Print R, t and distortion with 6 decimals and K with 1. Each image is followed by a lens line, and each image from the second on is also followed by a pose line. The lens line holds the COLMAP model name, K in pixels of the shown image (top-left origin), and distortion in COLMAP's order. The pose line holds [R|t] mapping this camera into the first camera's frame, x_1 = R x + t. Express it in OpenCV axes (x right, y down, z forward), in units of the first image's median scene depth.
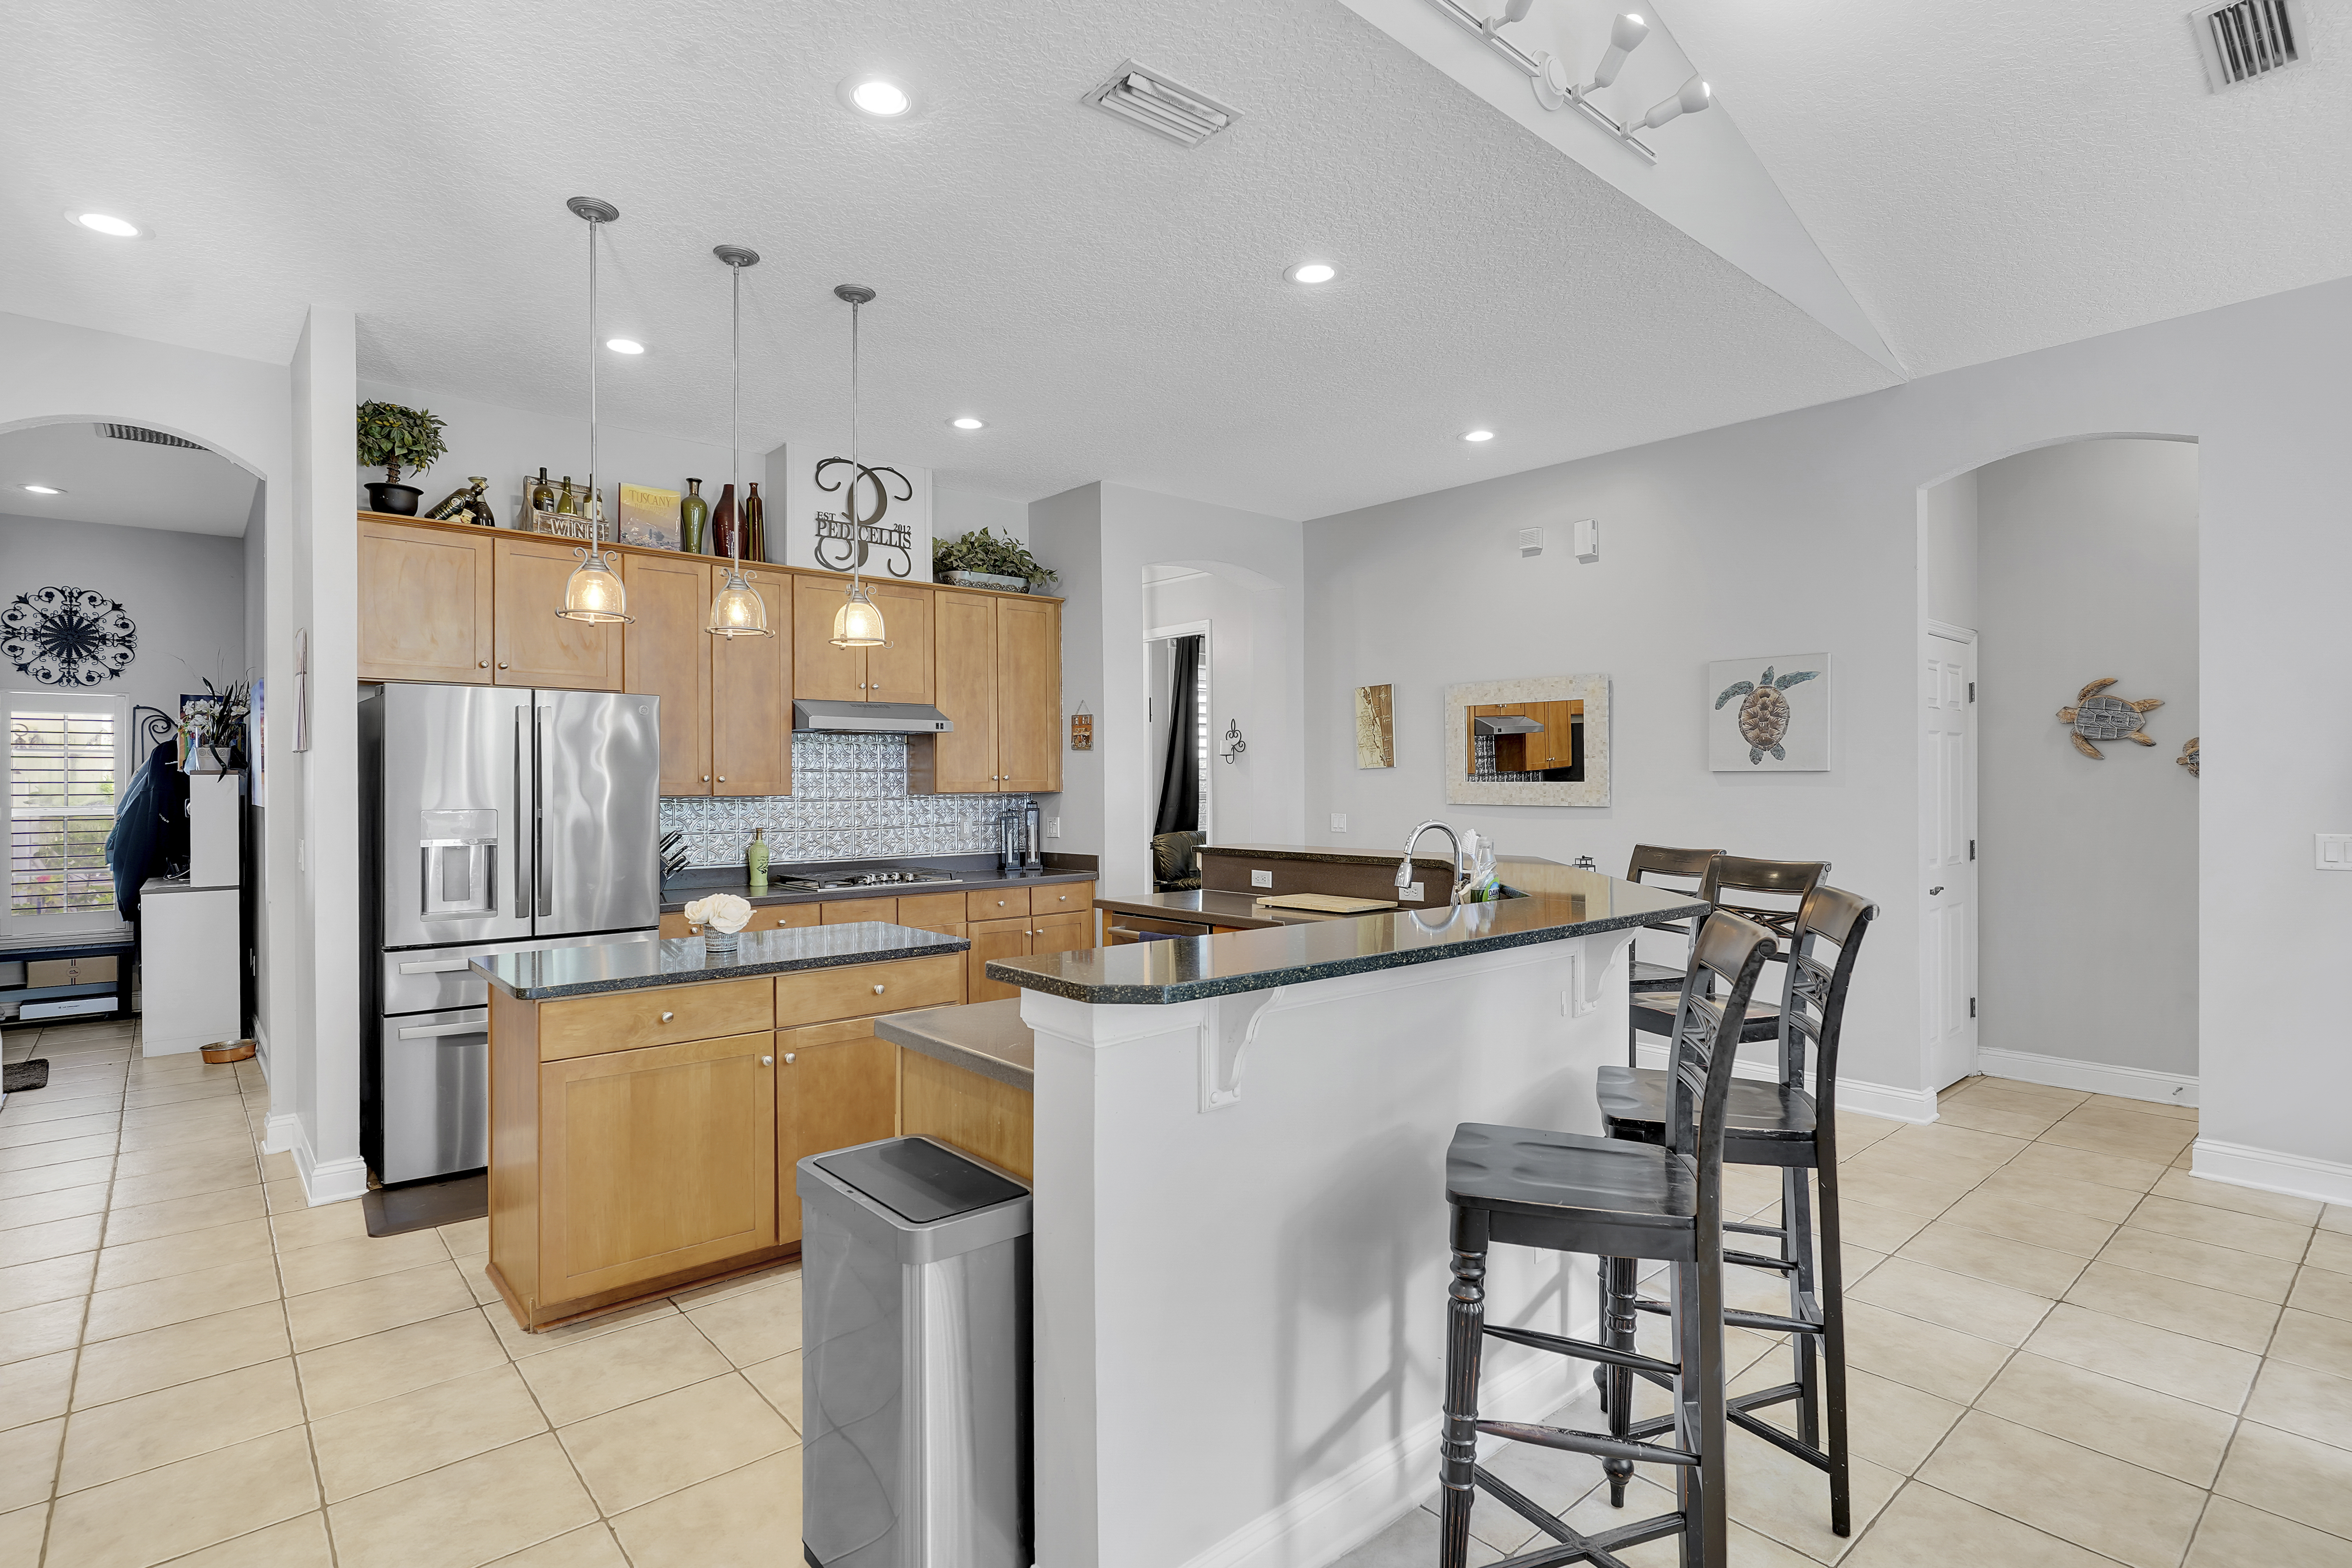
lens RADIAL K [[1138.1, 0, 1188.8], [0, 1138.1, 787.3], [0, 0, 1]] dist [-0.006112, 0.003205]
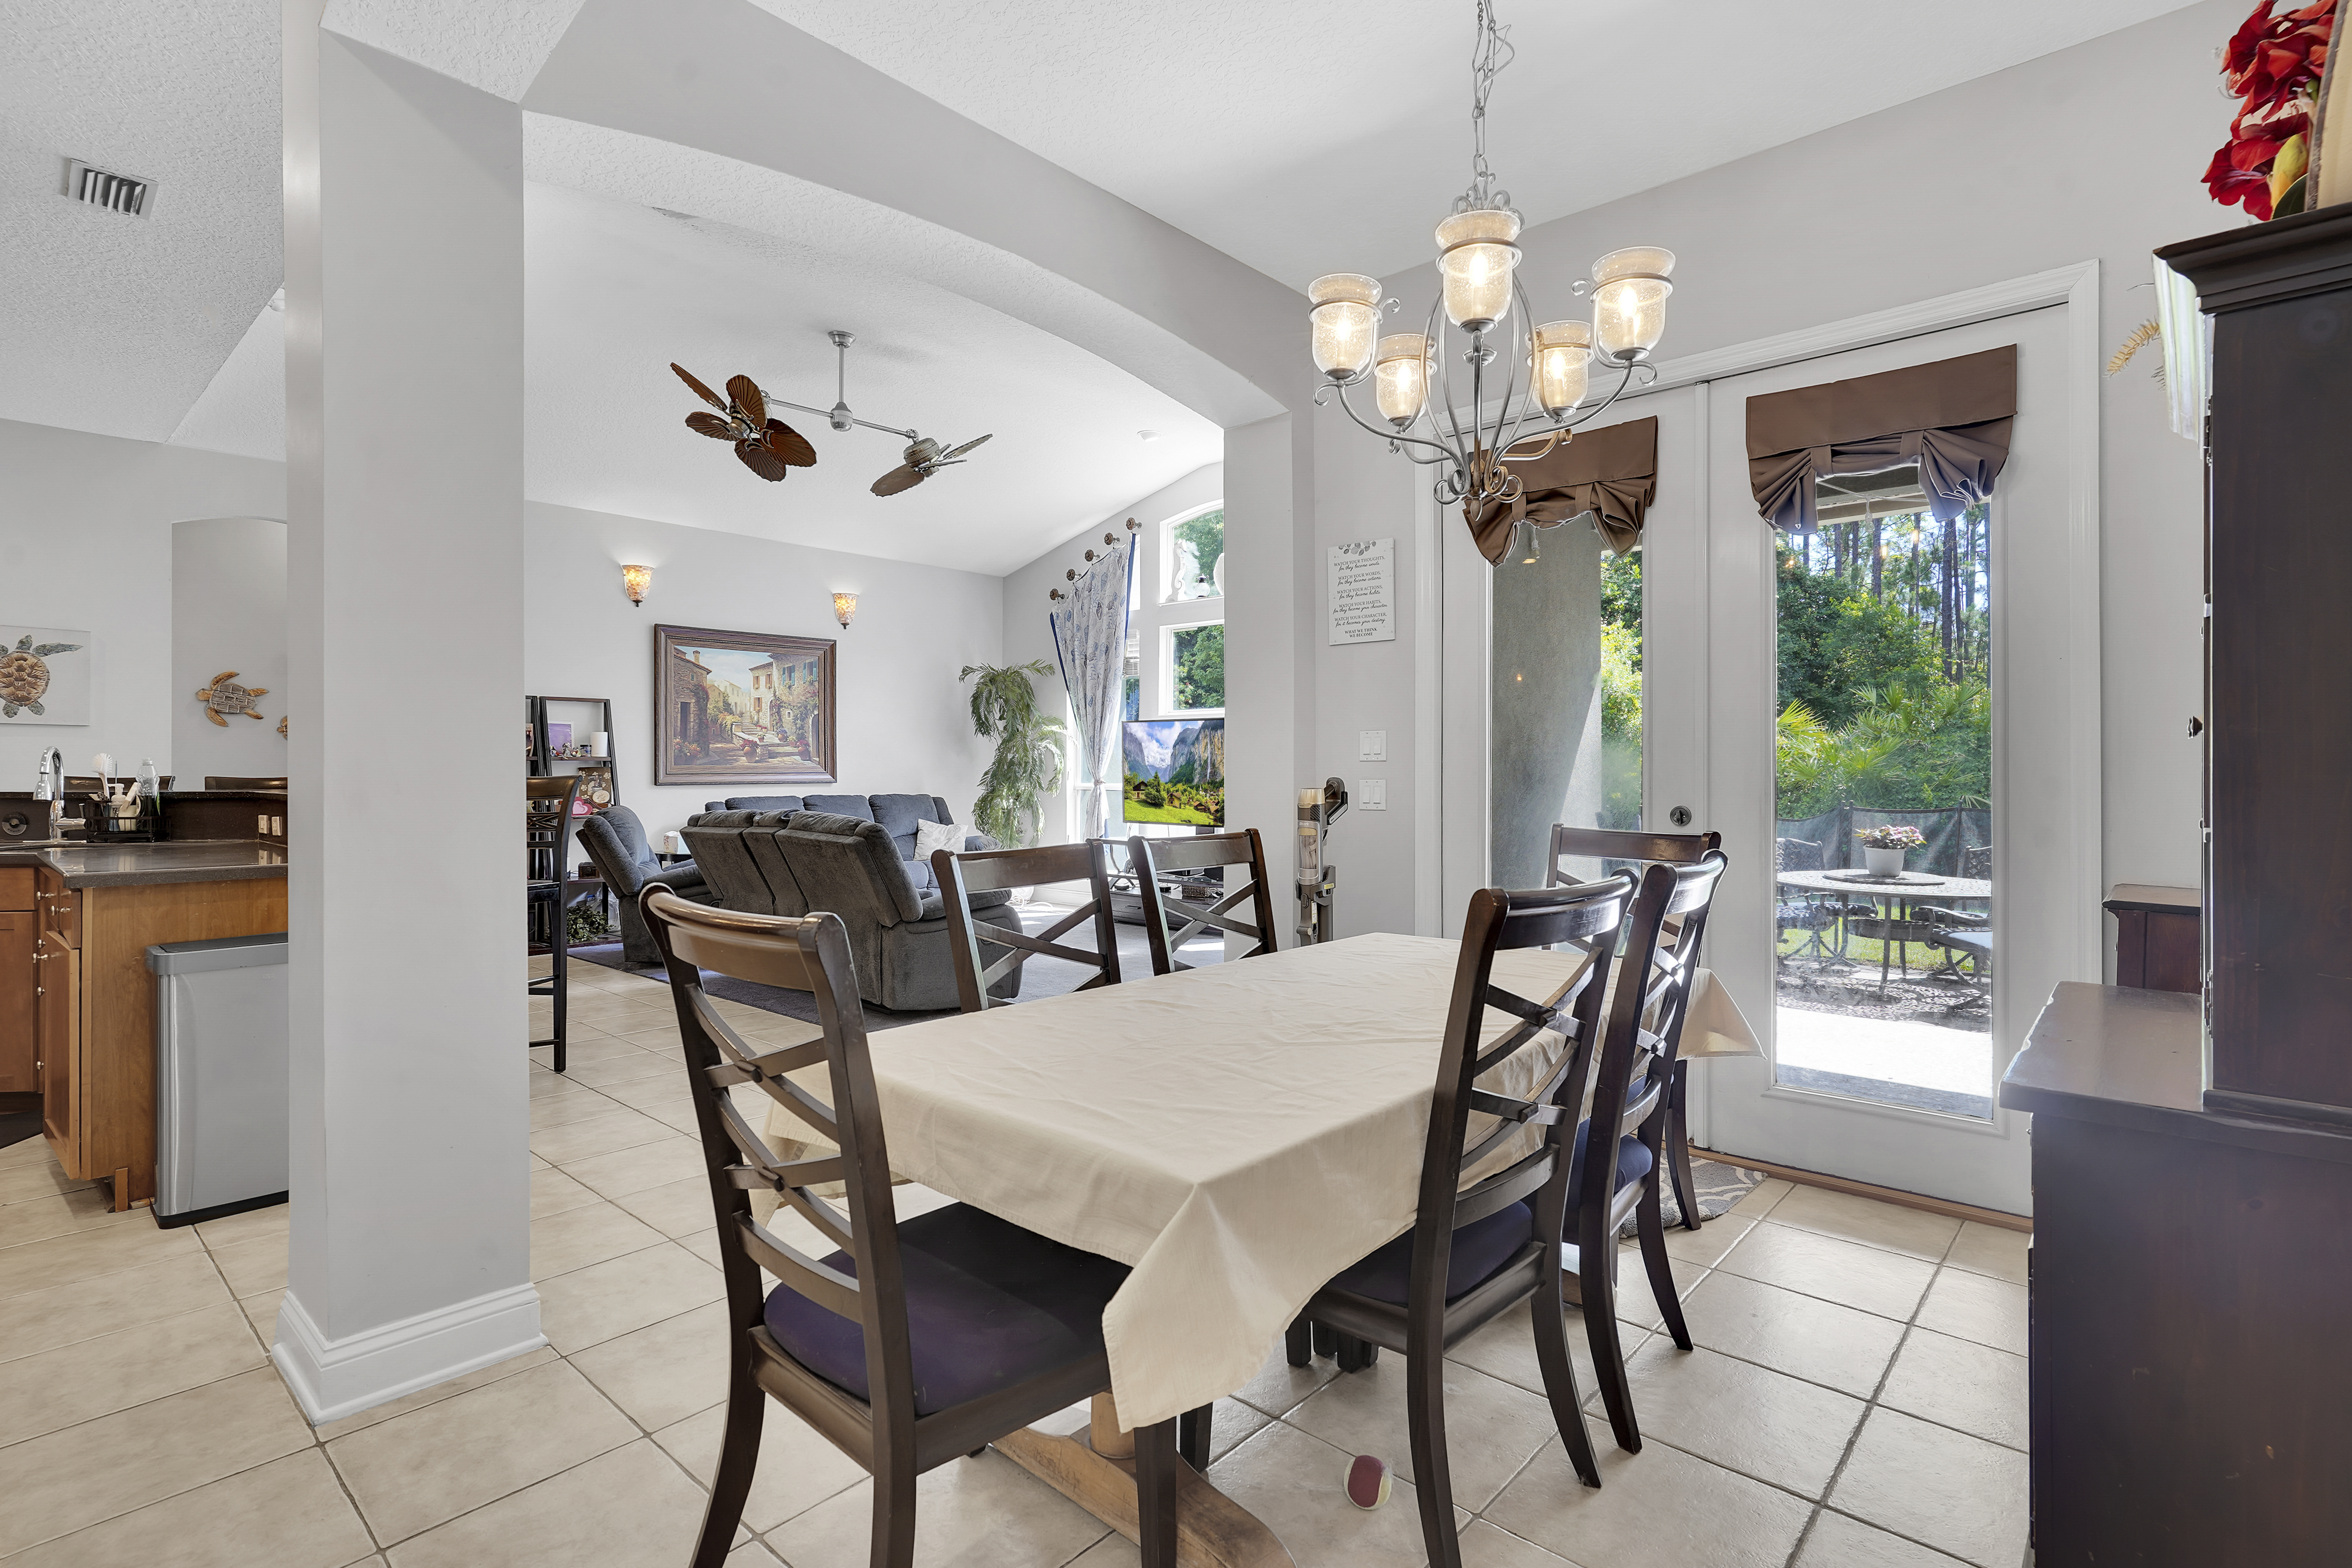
lens RADIAL K [[1138.1, 0, 1172.6], [0, 1138.1, 765.4], [0, 0, 1]] dist [-0.006112, 0.003205]
pose [[-0.113994, 0.009604, 0.993435, -0.687612], [0.005524, 0.999944, -0.009033, 0.039672], [-0.993466, 0.004458, -0.114041, -0.035524]]
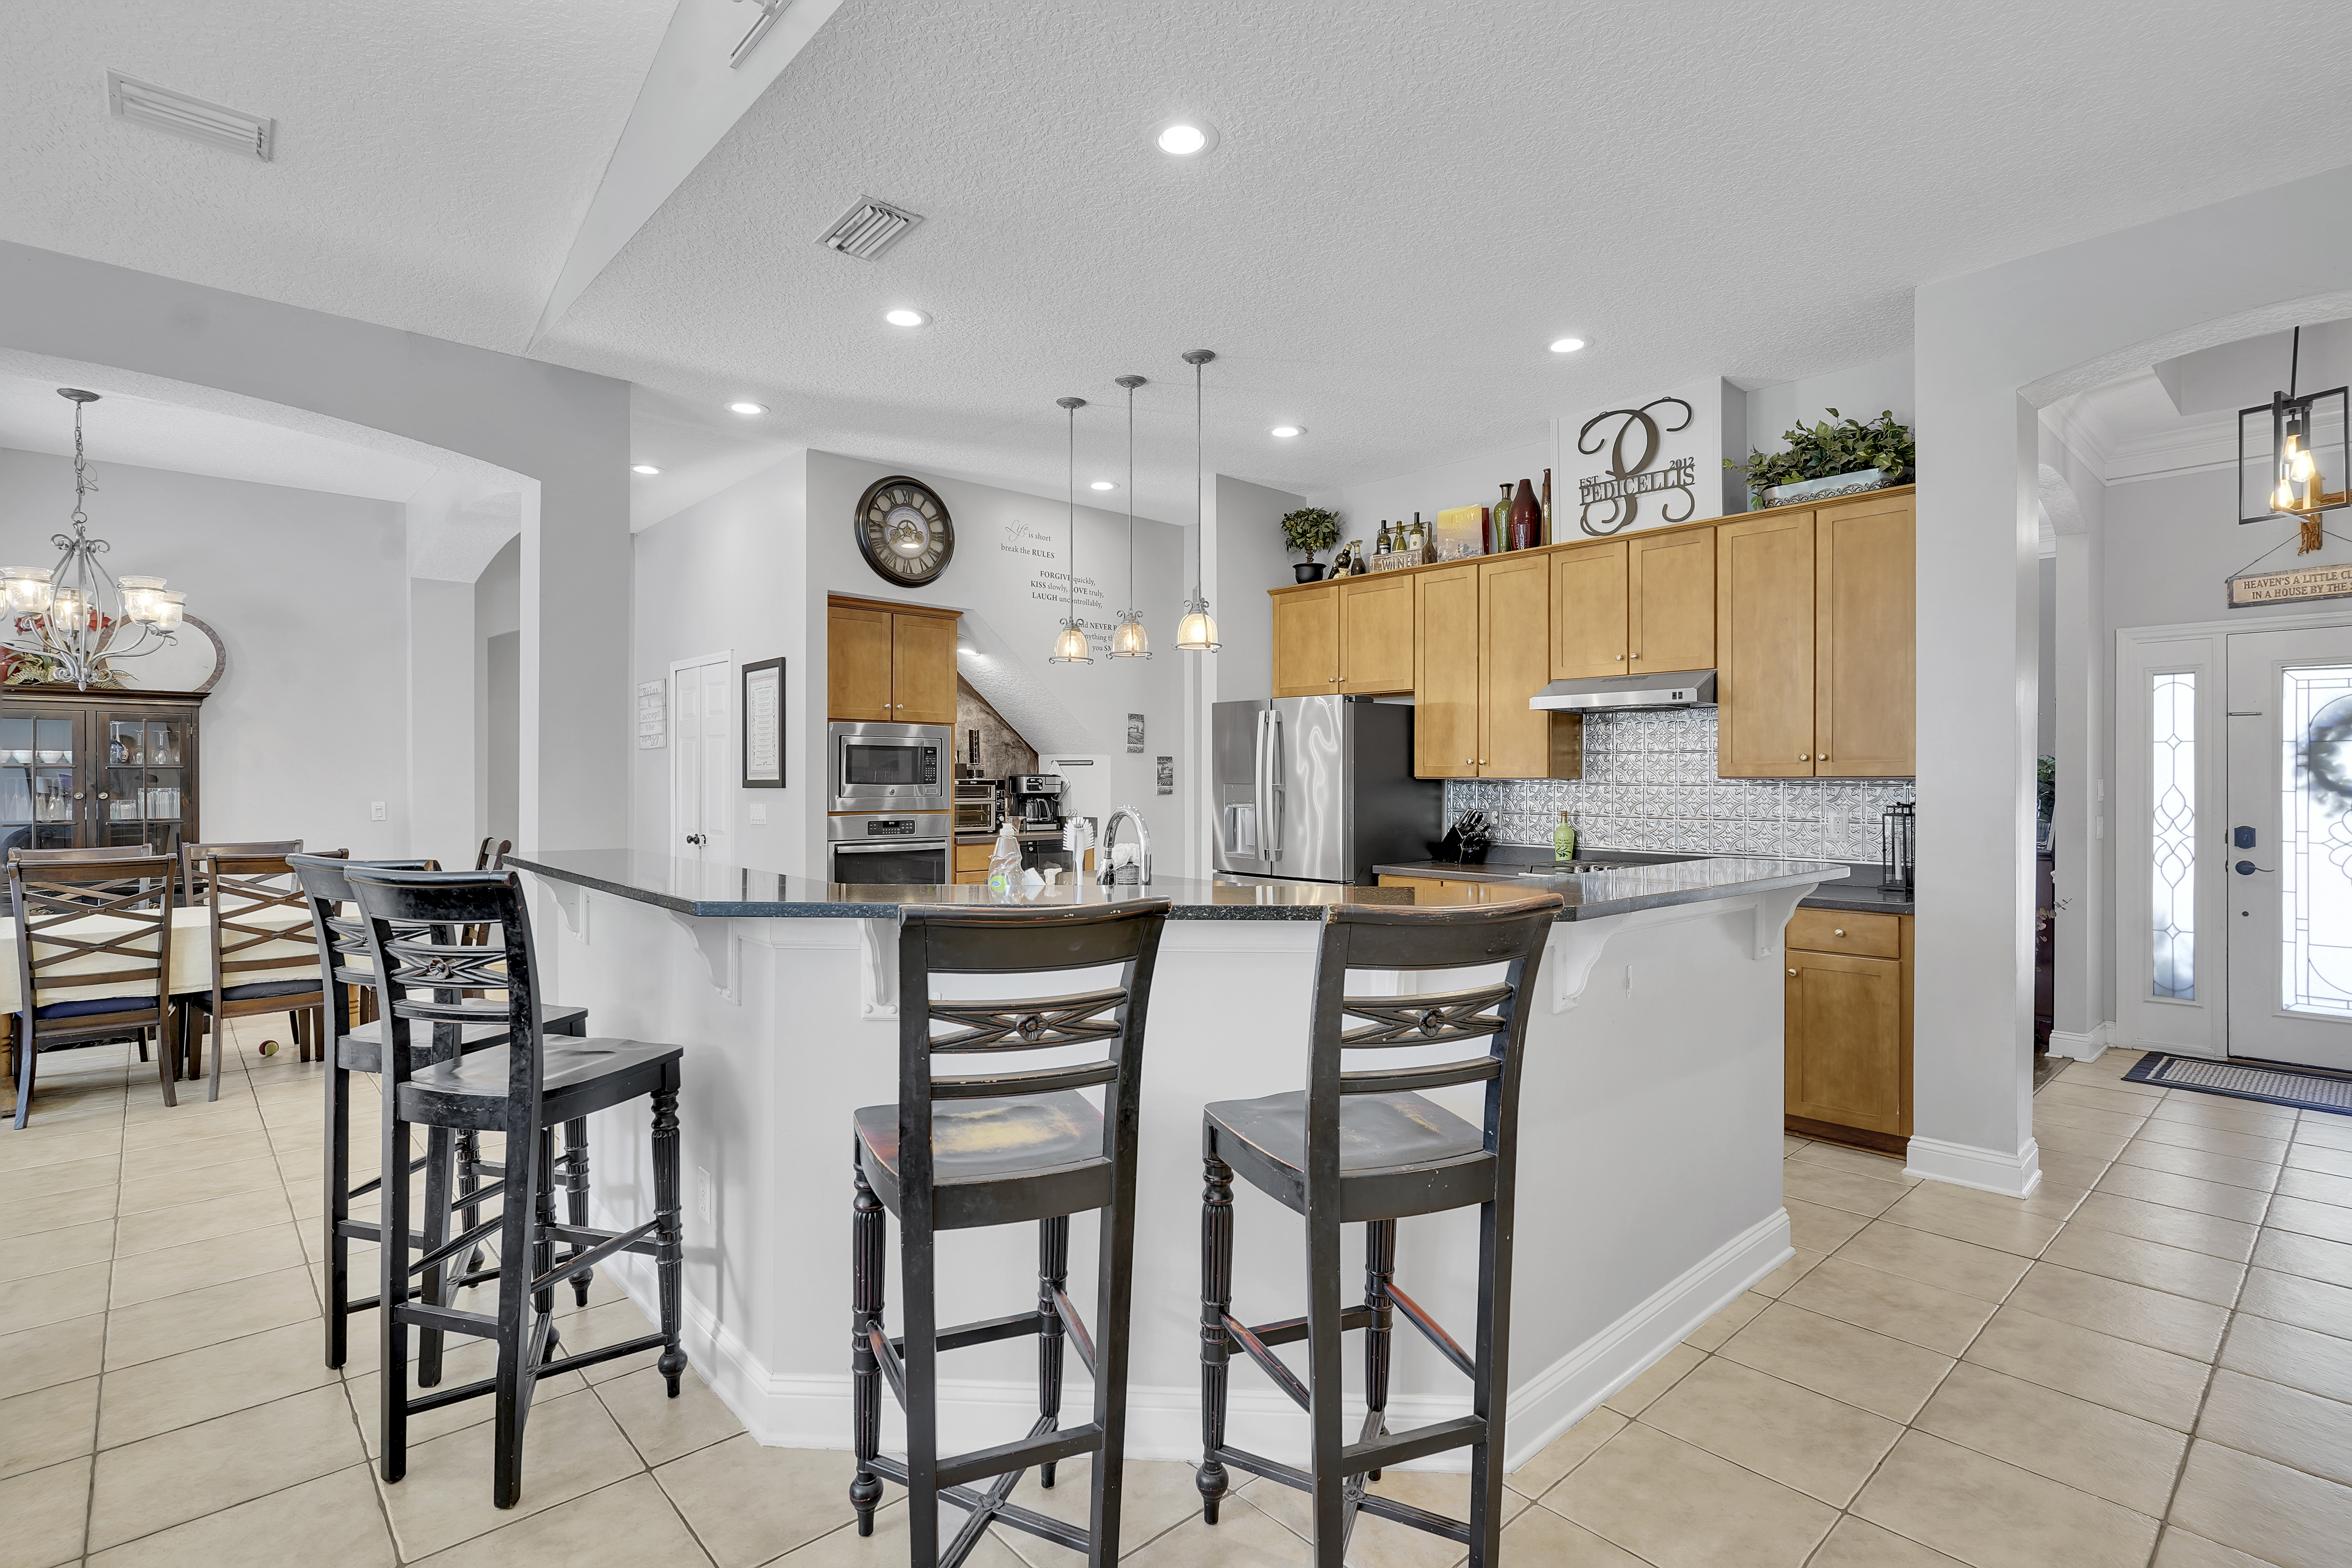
lens RADIAL K [[1138.1, 0, 1173.3], [0, 1138.1, 779.3], [0, 0, 1]] dist [-0.006112, 0.003205]
pose [[0.013204, 0.004553, -0.999902, 0.584539], [-0.005080, 0.999977, 0.004486, 0.004536], [0.999900, 0.005020, 0.013226, 0.614825]]
